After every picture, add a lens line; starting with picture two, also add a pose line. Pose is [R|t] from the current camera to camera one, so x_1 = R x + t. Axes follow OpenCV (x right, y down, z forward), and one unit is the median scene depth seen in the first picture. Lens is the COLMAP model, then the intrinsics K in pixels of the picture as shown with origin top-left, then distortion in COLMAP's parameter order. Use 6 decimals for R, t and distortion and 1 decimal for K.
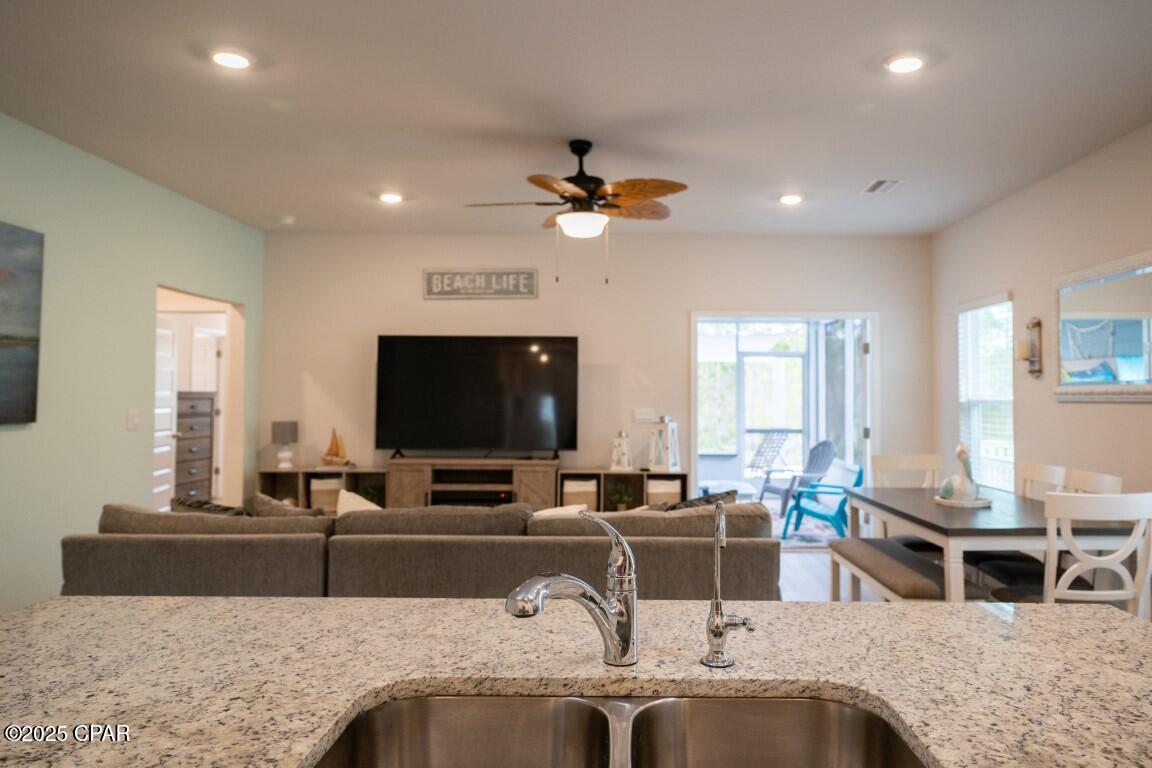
lens RADIAL K [[791.6, 0, 596.6], [0, 791.6, 357.9], [0, 0, 1]] dist [0.007525, 0.001938]
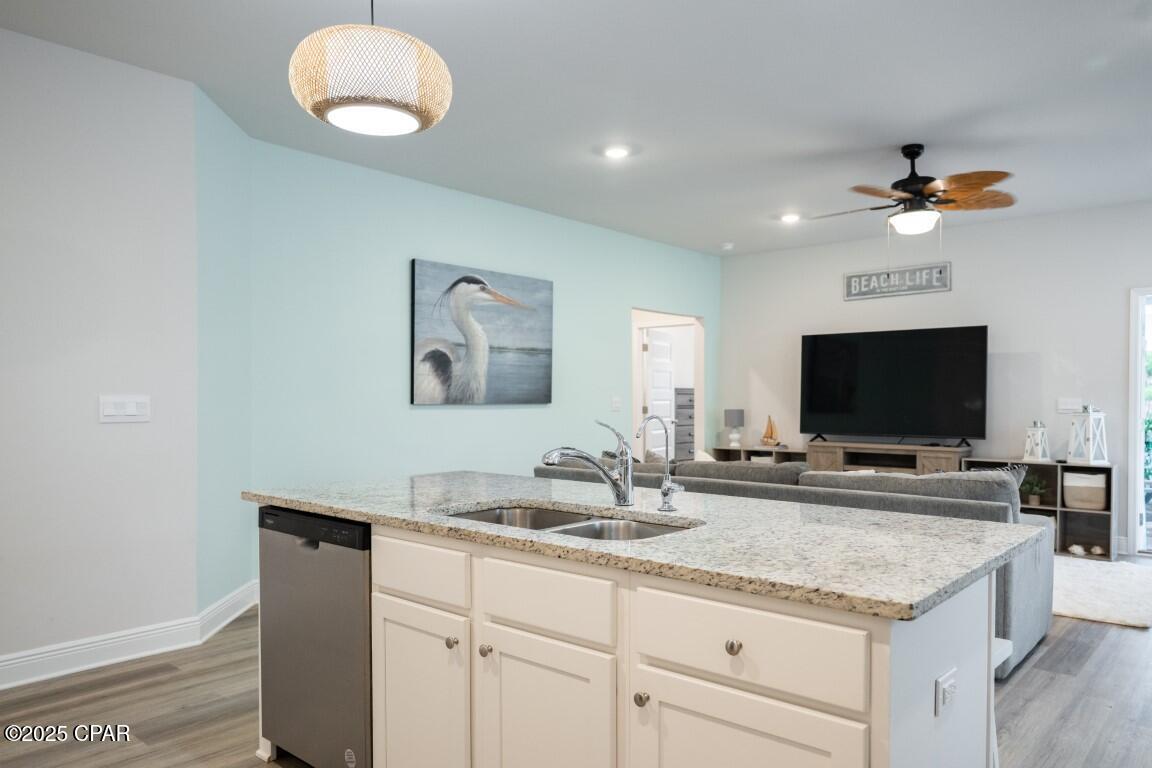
lens RADIAL K [[791.6, 0, 584.9], [0, 791.6, 393.3], [0, 0, 1]] dist [0.007525, 0.001938]
pose [[0.757856, -0.007781, -0.652376, 0.246735], [0.032166, 0.999158, 0.025450, 0.016511], [0.651629, -0.040272, 0.757468, -0.091570]]
